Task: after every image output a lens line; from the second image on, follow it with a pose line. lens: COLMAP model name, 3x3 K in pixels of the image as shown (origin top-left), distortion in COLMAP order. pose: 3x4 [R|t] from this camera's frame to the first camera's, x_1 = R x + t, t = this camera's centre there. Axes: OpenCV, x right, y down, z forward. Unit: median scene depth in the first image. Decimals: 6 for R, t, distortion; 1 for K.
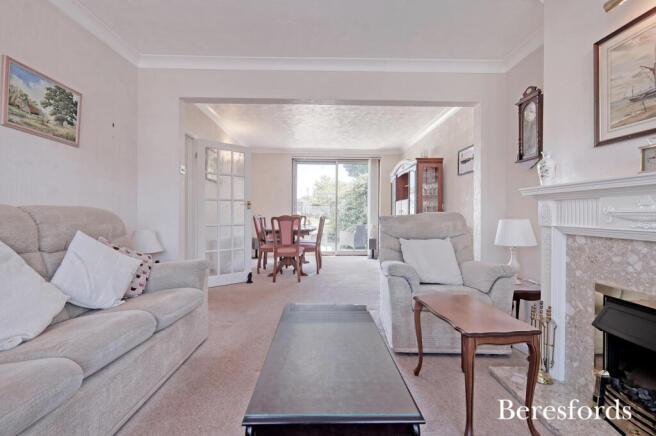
lens RADIAL K [[285.1, 0, 328.5], [0, 285.1, 215.2], [0, 0, 1]] dist [0.006354, -0.001363]
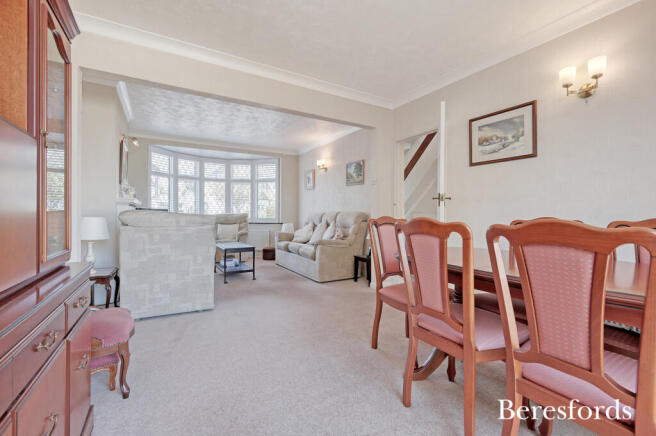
lens RADIAL K [[285.1, 0, 329.4], [0, 285.1, 219.9], [0, 0, 1]] dist [0.006354, -0.001363]
pose [[-0.866458, 0.002858, -0.499242, 0.351682], [-0.010932, 0.999635, 0.024696, -0.013266], [0.499131, 0.026856, -0.866110, 2.222483]]
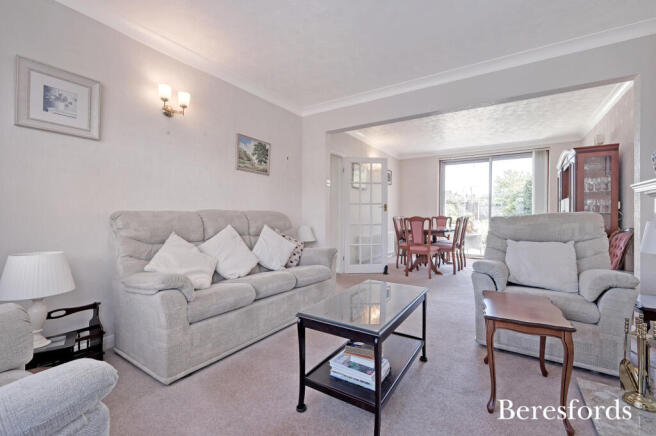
lens RADIAL K [[285.1, 0, 328.3], [0, 285.1, 216.3], [0, 0, 1]] dist [0.006354, -0.001363]
pose [[0.831189, 0.000824, -0.555990, 0.281342], [-0.001381, 0.999999, -0.000584, 0.002306], [0.555989, 0.001253, 0.831189, -0.160280]]
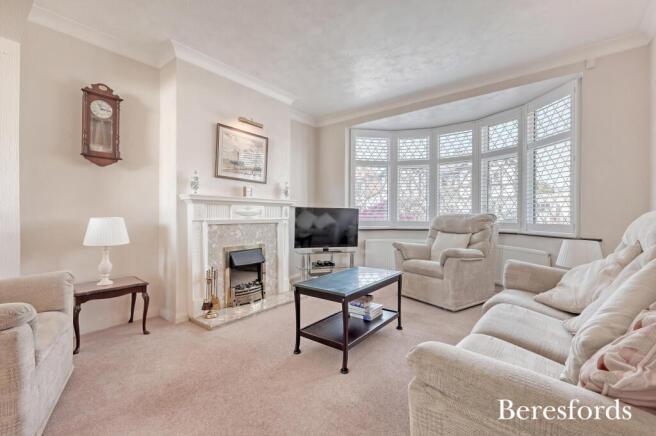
lens RADIAL K [[285.1, 0, 327.8], [0, 285.1, 217.8], [0, 0, 1]] dist [0.006354, -0.001363]
pose [[-0.773110, -0.016461, 0.634058, -0.483325], [-0.004210, 0.999774, 0.020822, -0.007432], [-0.634258, 0.013428, -0.773005, 1.152365]]
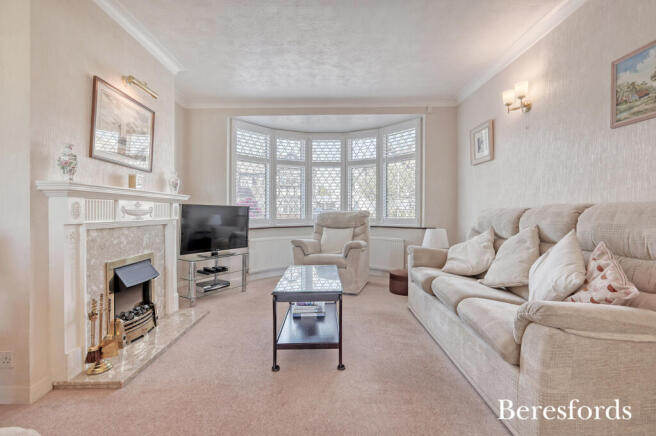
lens RADIAL K [[285.1, 0, 325.6], [0, 285.1, 216.3], [0, 0, 1]] dist [0.006354, -0.001363]
pose [[-0.999857, -0.002871, 0.016677, -0.058367], [-0.002530, 0.999789, 0.020382, -0.006051], [-0.016732, 0.020337, -0.999653, 1.286900]]
